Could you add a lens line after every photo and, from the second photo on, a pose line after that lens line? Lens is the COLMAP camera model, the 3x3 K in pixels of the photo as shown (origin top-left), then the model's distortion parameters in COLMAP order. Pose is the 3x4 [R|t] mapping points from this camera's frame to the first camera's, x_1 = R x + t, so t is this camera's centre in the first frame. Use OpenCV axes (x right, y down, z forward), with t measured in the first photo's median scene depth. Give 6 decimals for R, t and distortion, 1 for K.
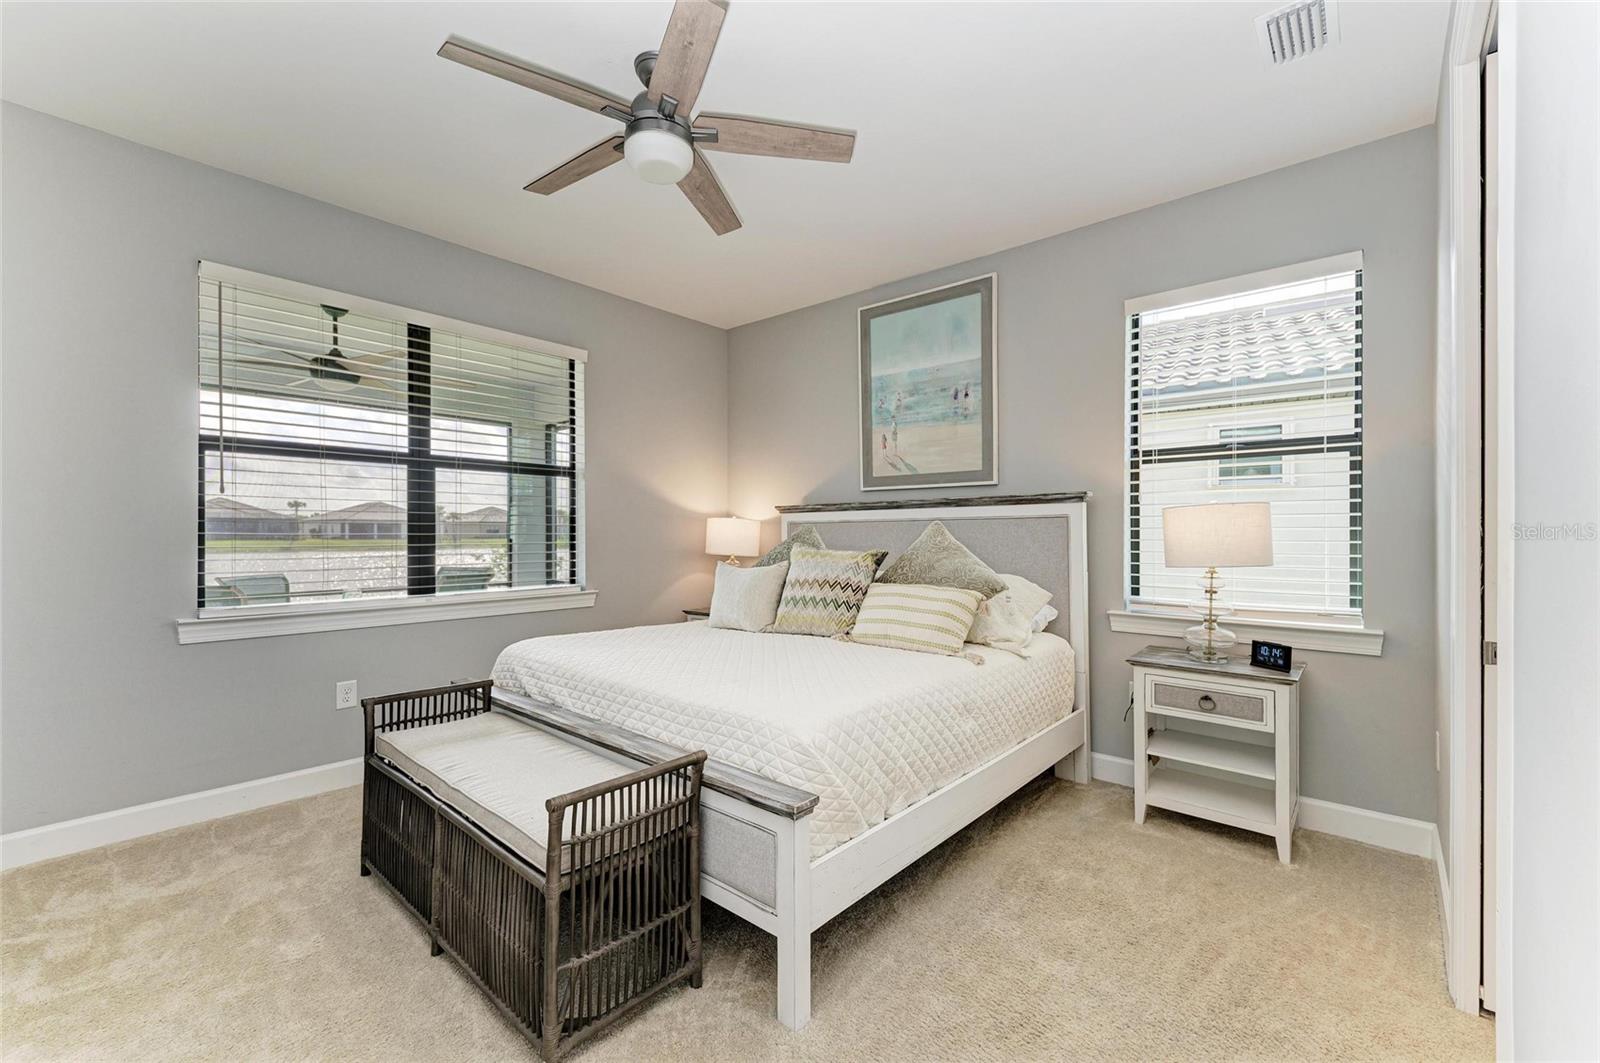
lens RADIAL K [[656.7, 0, 797.8], [0, 656.7, 531.2], [0, 0, 1]] dist [-0.001932, -0.000089]
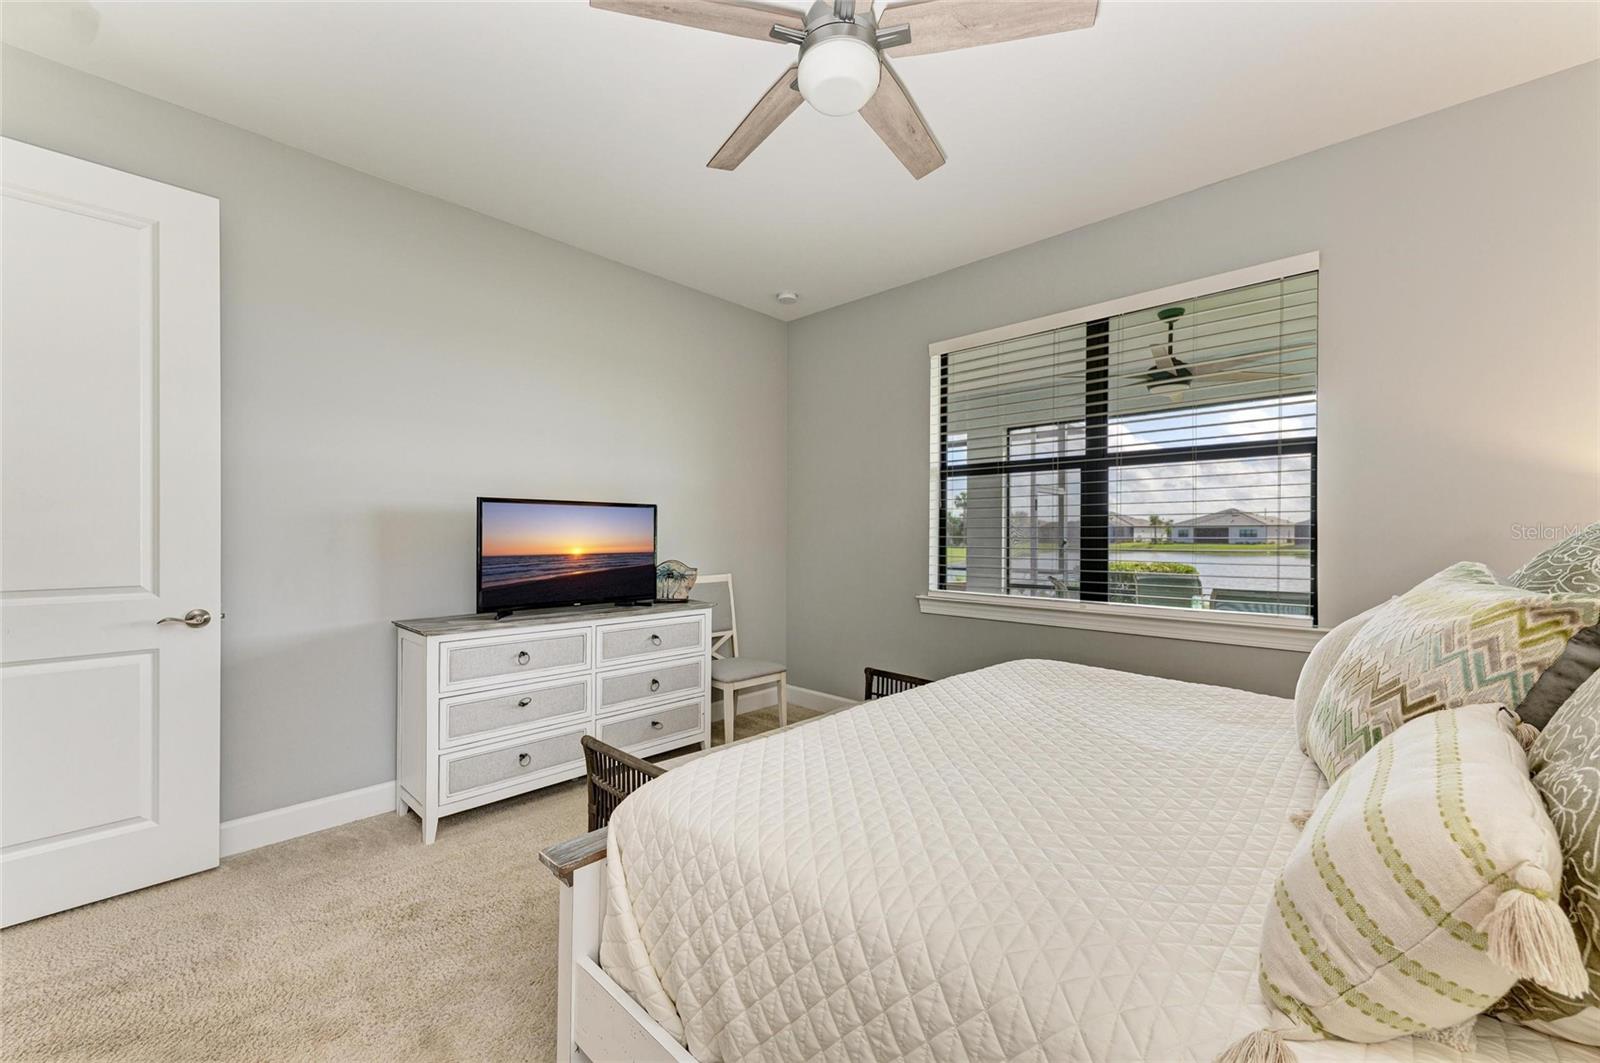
lens RADIAL K [[630.1, 0, 796.3], [0, 630.1, 537.3], [0, 0, 1]] dist [0.017293, 0.000225]
pose [[-0.054970, 0.001055, -0.998487, 0.368690], [0.002132, 0.999997, 0.000939, 0.001842], [0.998486, -0.002077, -0.054972, 0.612442]]
